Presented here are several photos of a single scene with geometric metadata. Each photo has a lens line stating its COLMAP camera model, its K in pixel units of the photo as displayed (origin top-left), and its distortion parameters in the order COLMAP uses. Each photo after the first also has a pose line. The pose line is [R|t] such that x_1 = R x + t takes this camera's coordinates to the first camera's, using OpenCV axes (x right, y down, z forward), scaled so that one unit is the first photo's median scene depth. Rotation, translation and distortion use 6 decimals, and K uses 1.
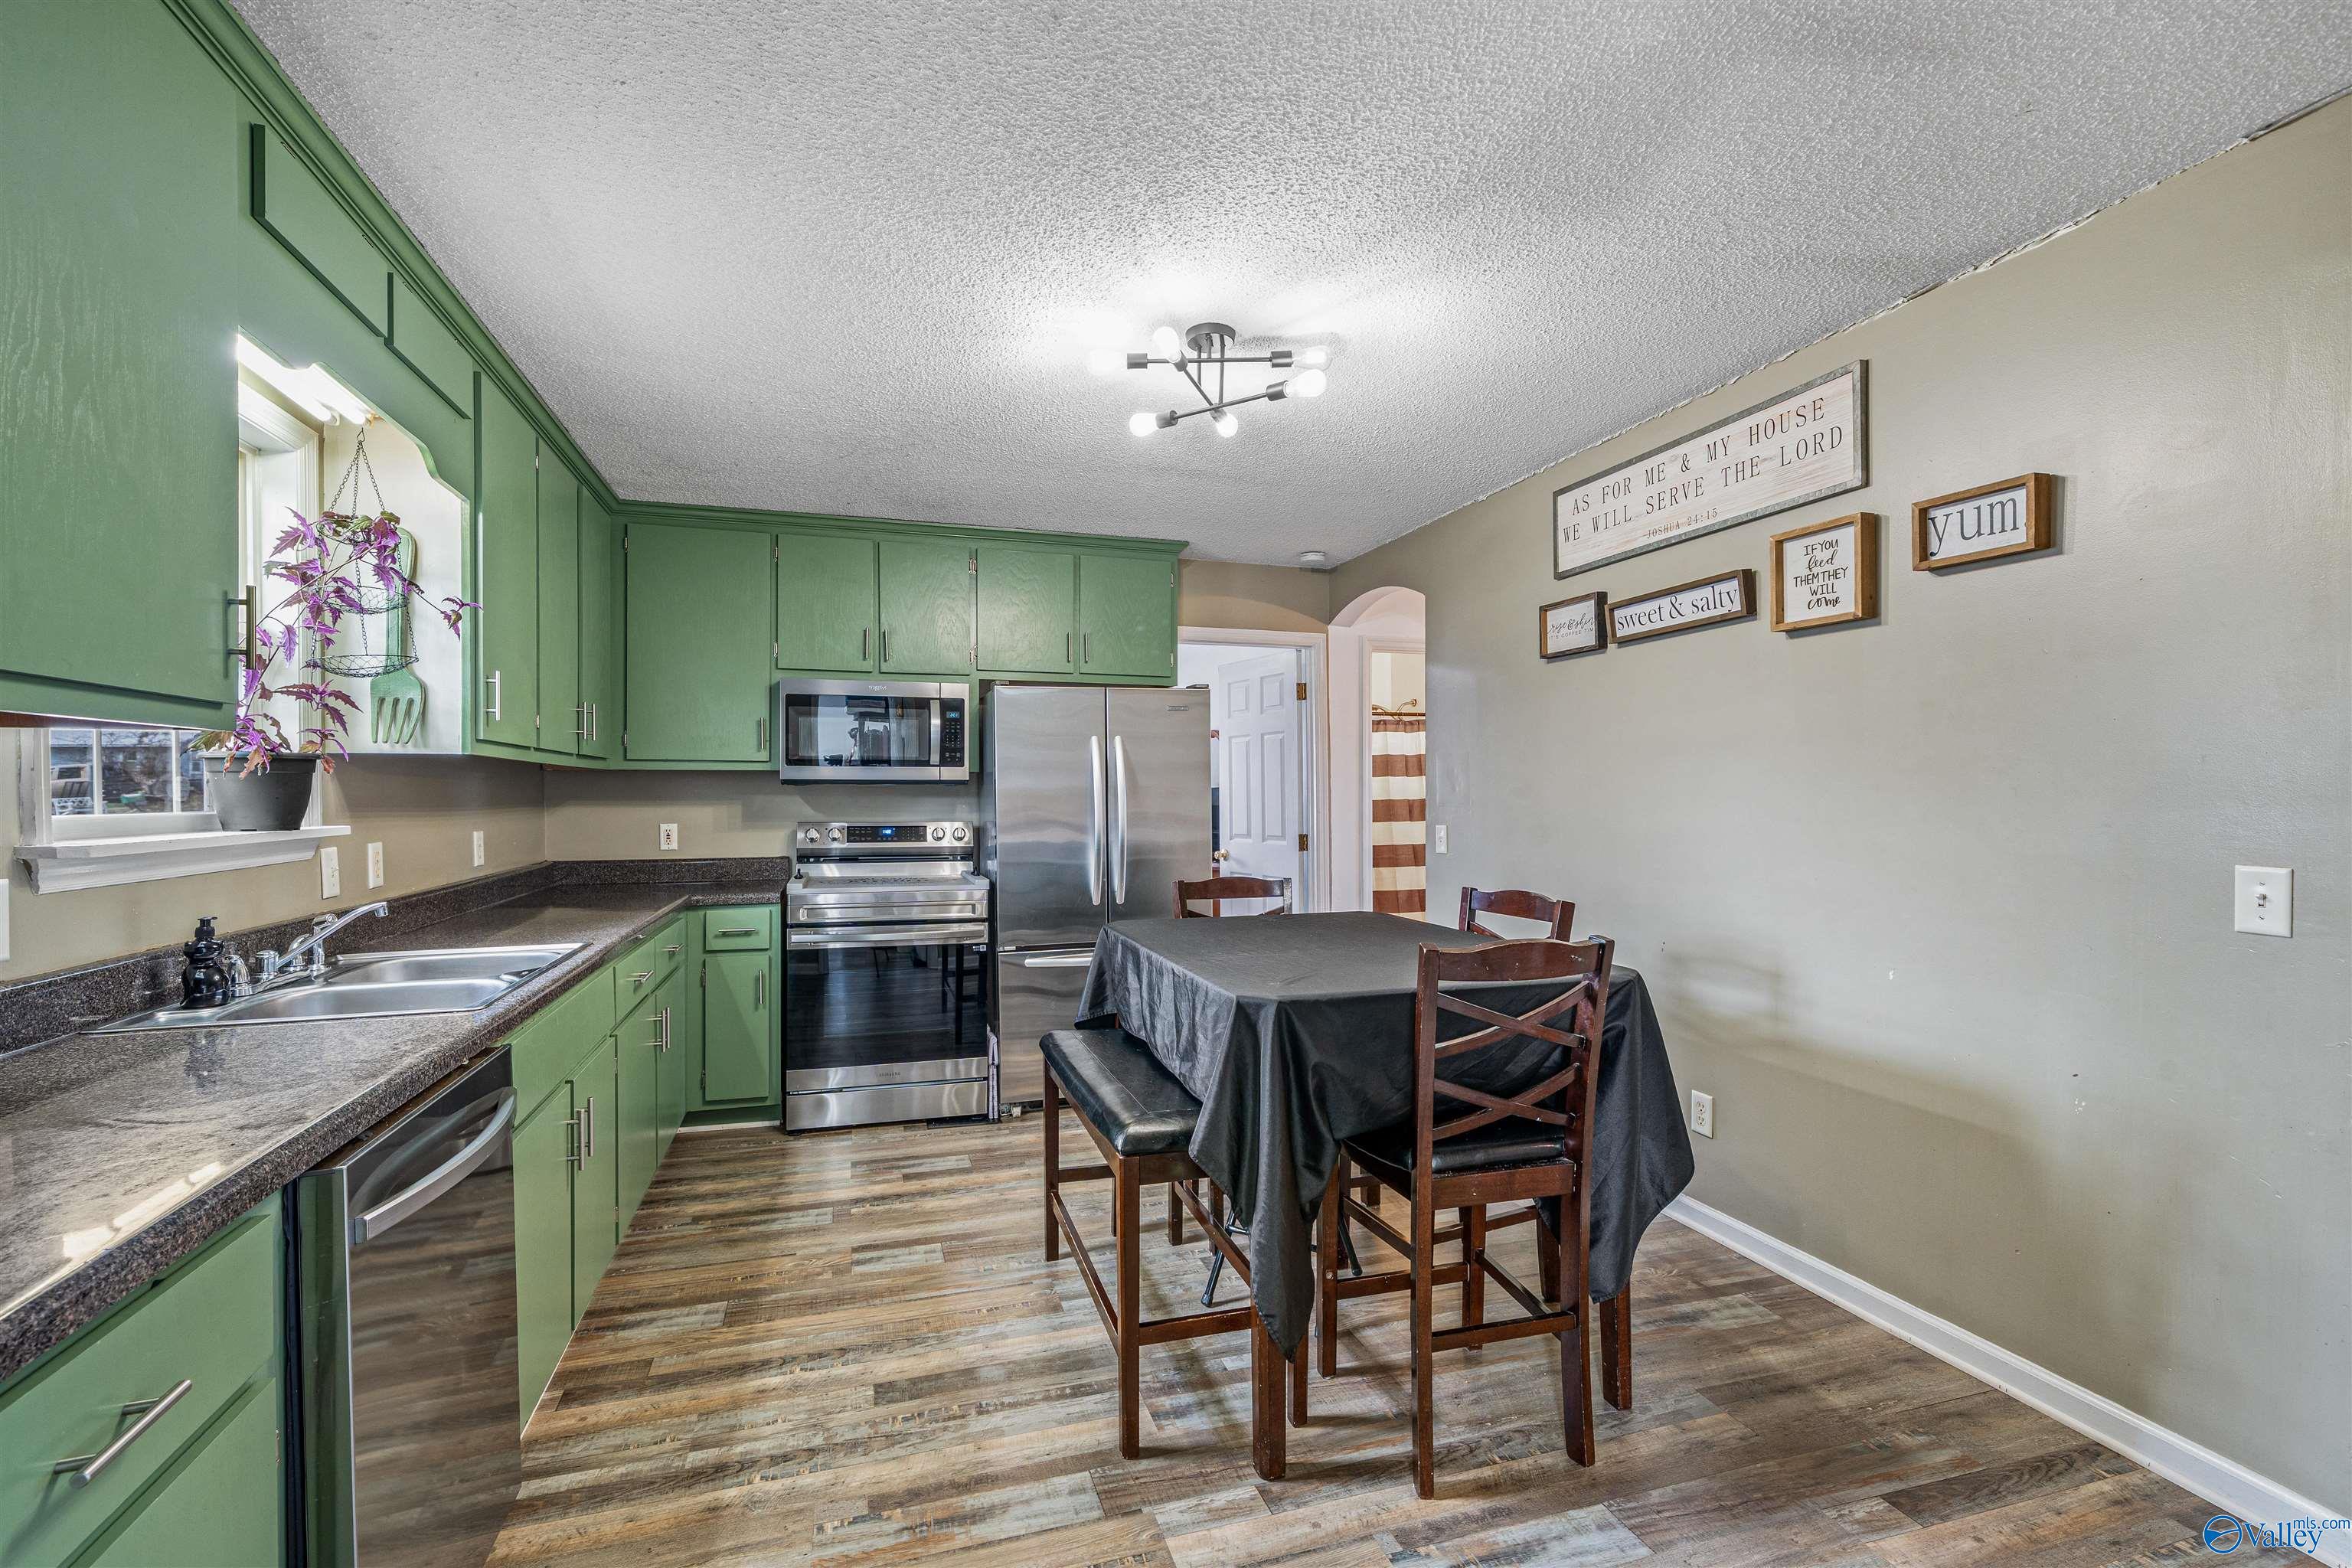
lens RADIAL K [[1022.8, 0, 1176.0], [0, 1022.8, 784.0], [0, 0, 1]] dist [0.000904, 0.000311]
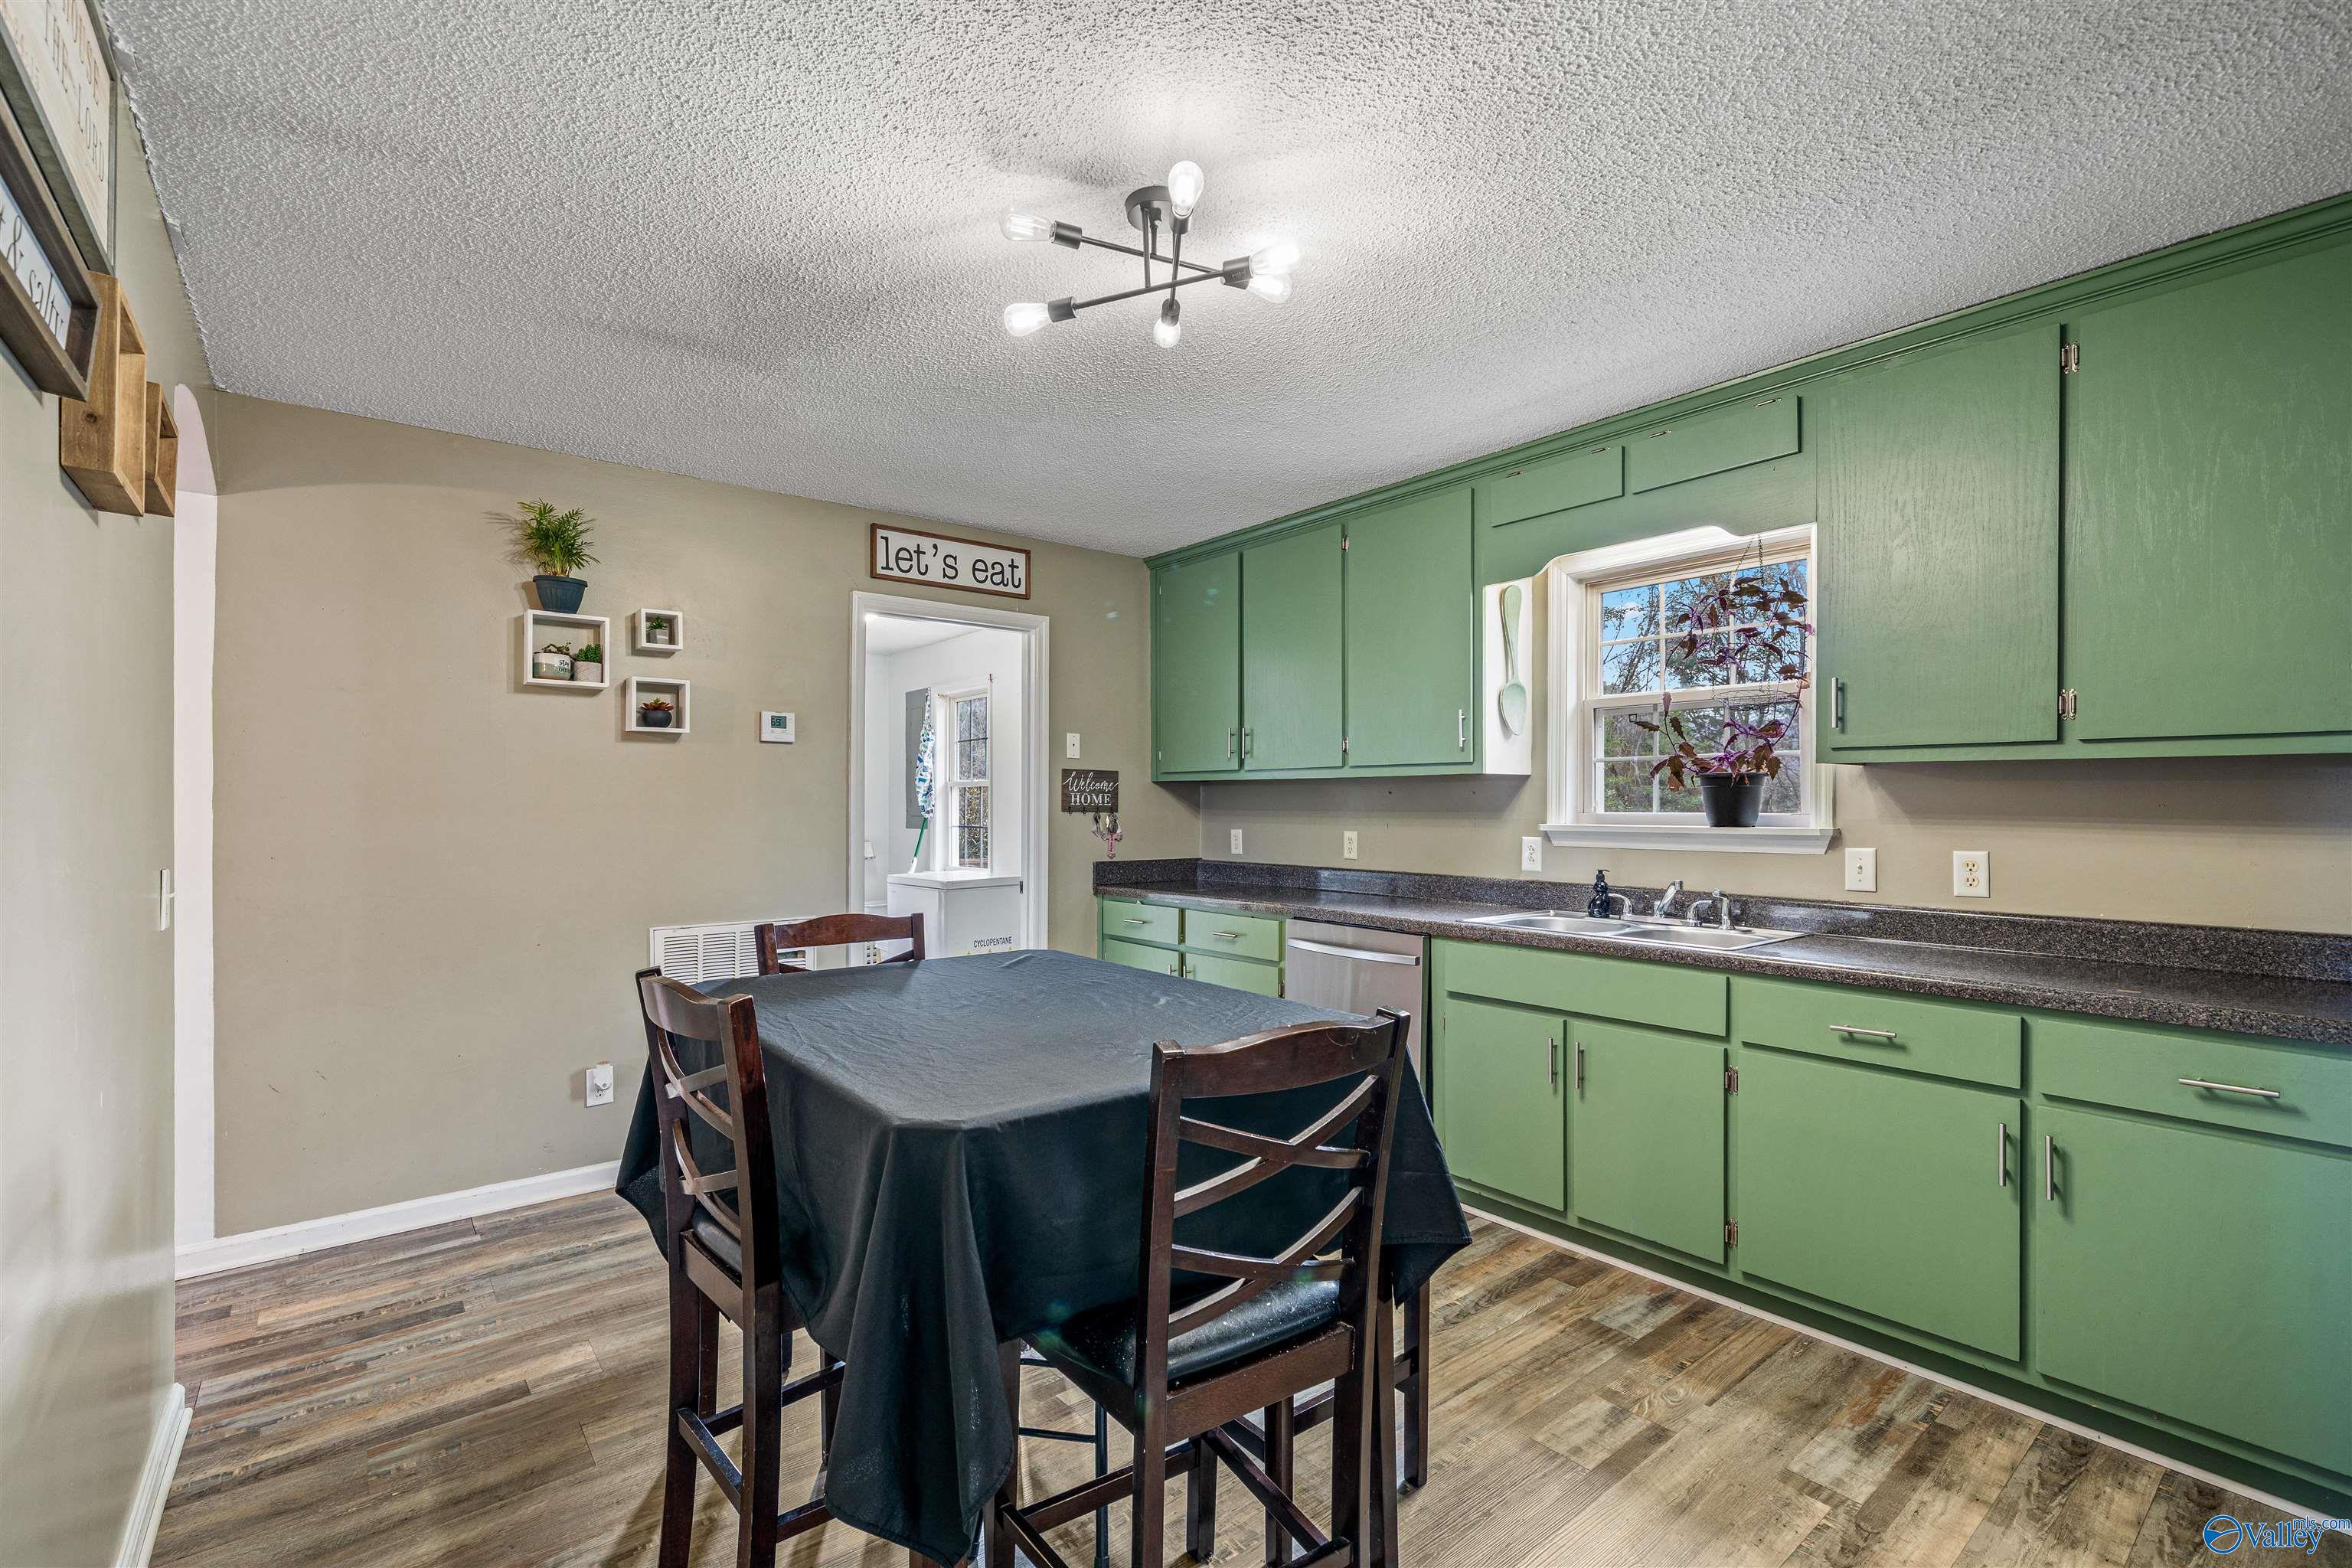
lens RADIAL K [[1022.8, 0, 1176.0], [0, 1022.8, 784.0], [0, 0, 1]] dist [0.000904, 0.000311]
pose [[-0.931755, -0.003689, -0.363069, 0.269603], [0.005989, 0.999656, -0.025526, 0.012414], [0.363038, -0.025958, -0.931413, 1.536410]]
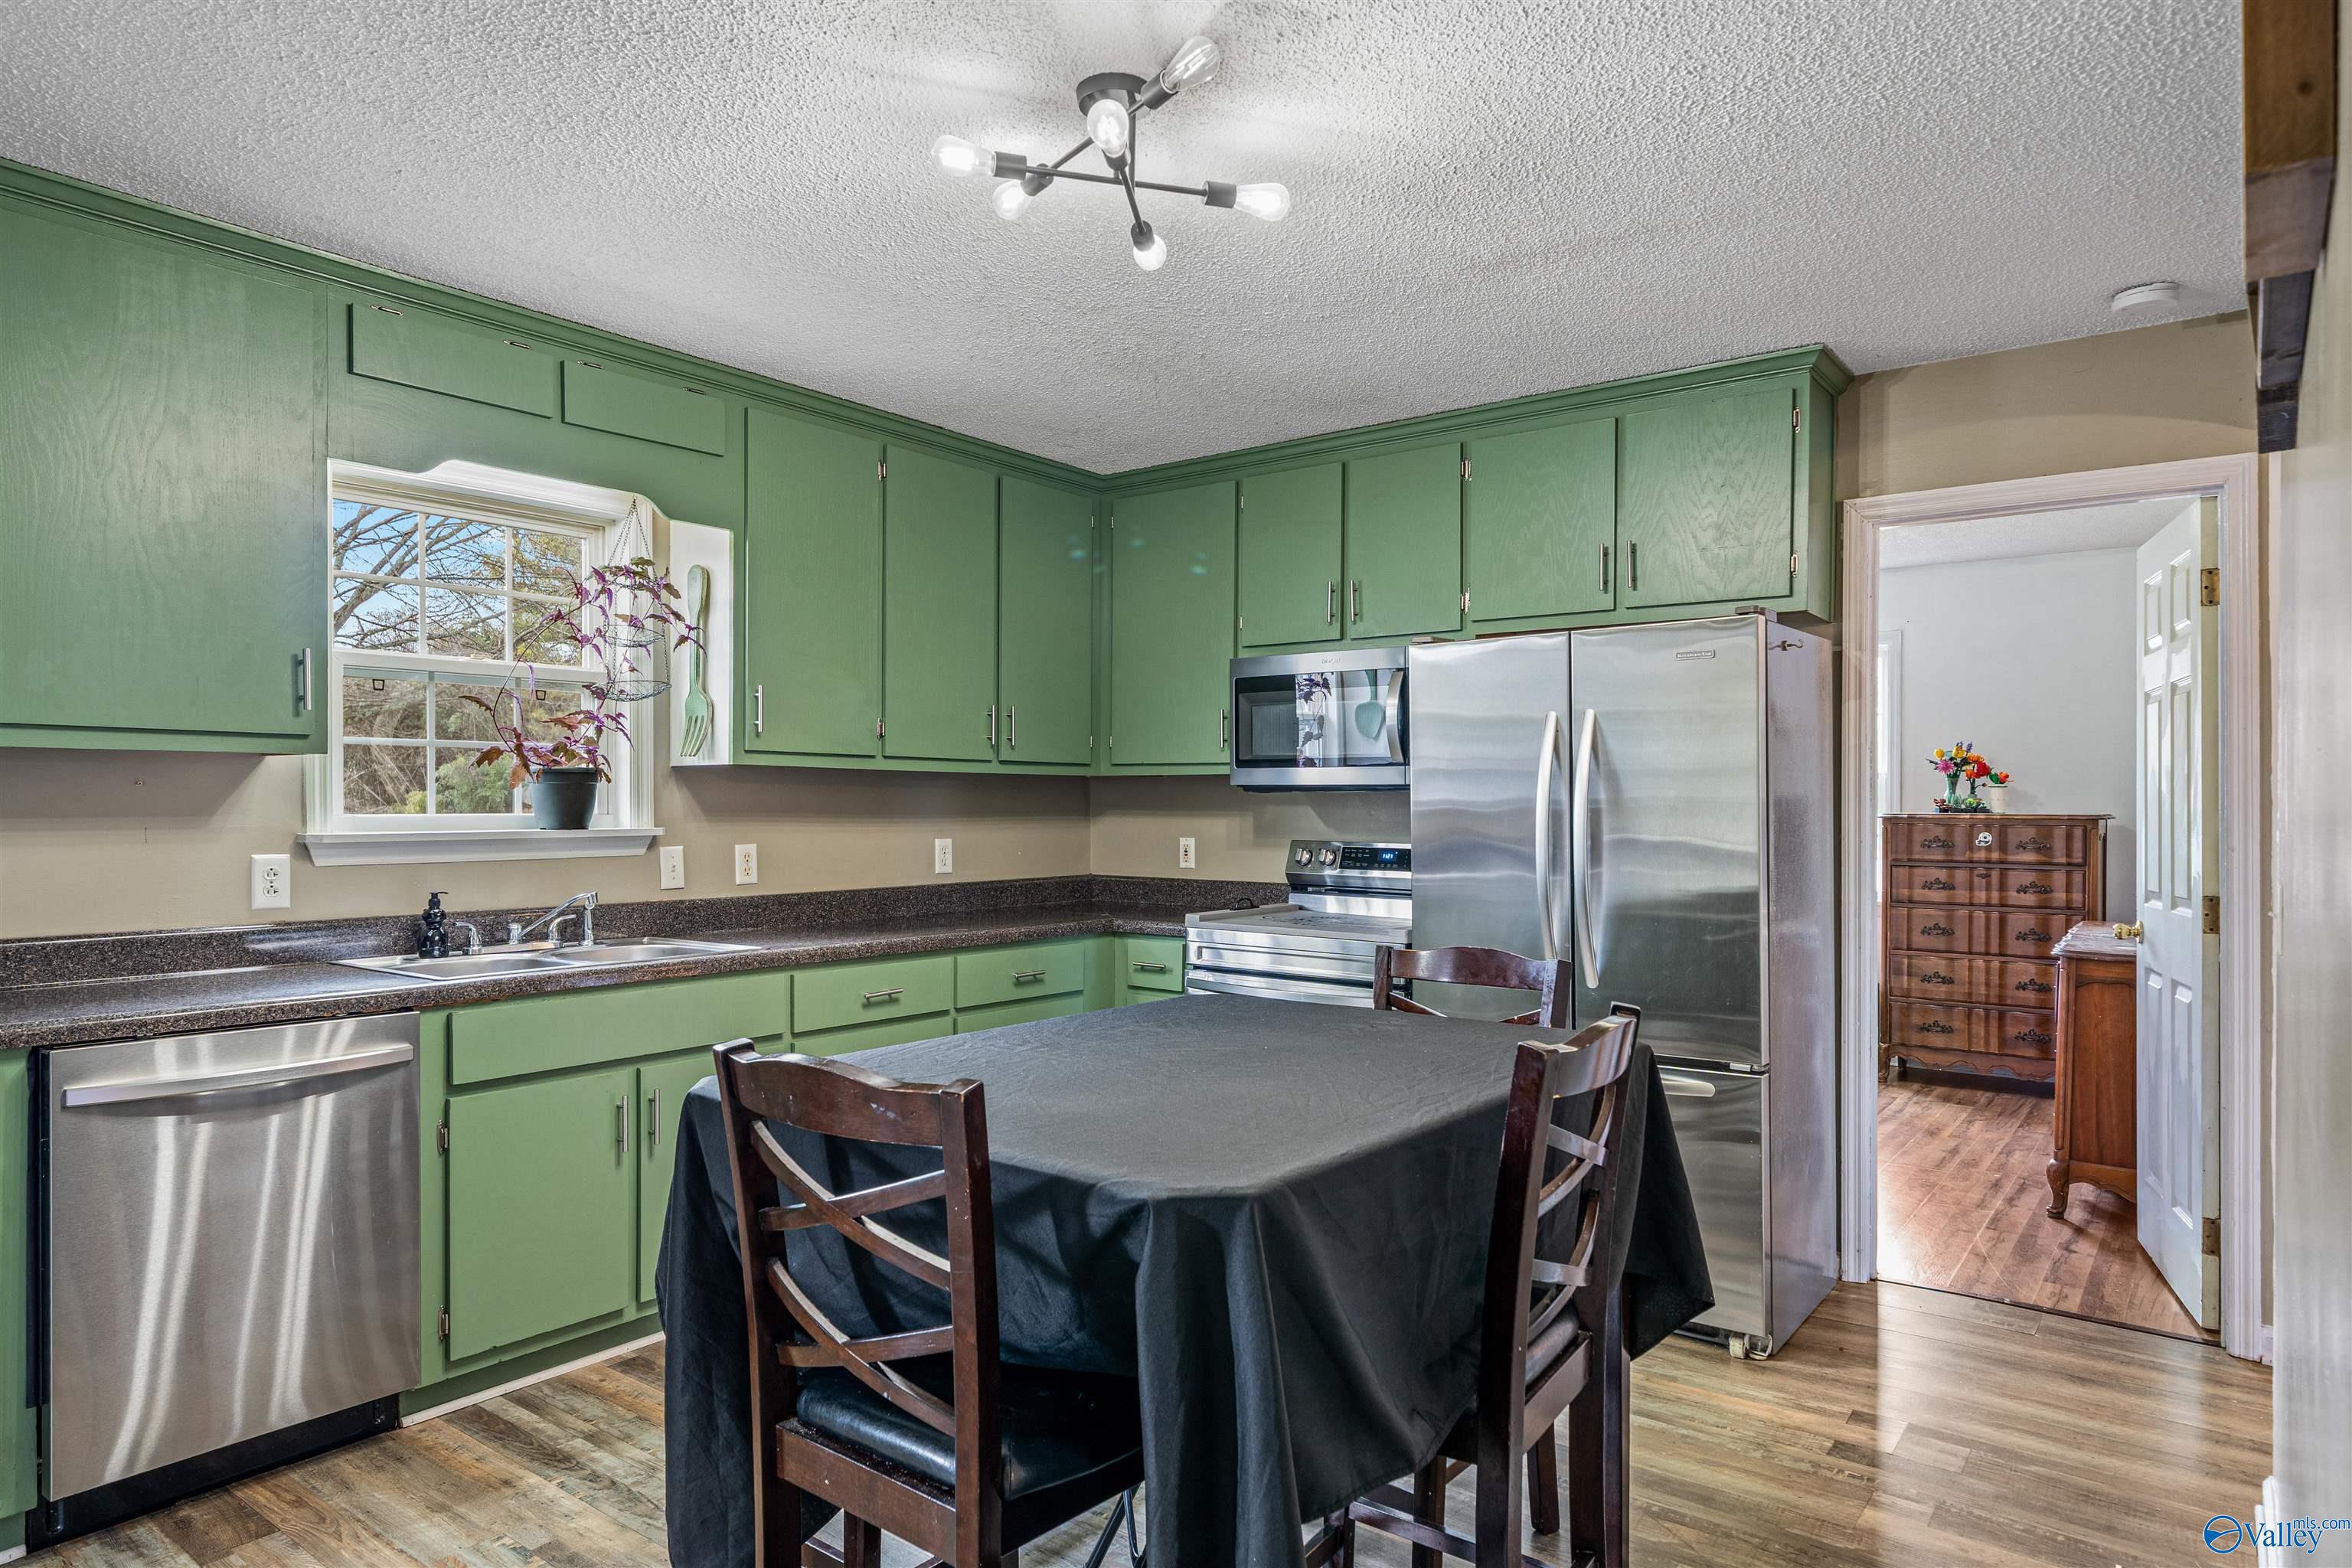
lens RADIAL K [[1411.5, 0, 1146.1], [0, 1411.5, 797.1], [0, 0, 1]] dist [0.005481, 0.001392]
pose [[0.568569, -0.001881, -0.822634, 0.697514], [0.003893, 0.999992, 0.000404, 0.005814], [0.822626, -0.003432, 0.568572, 0.450385]]
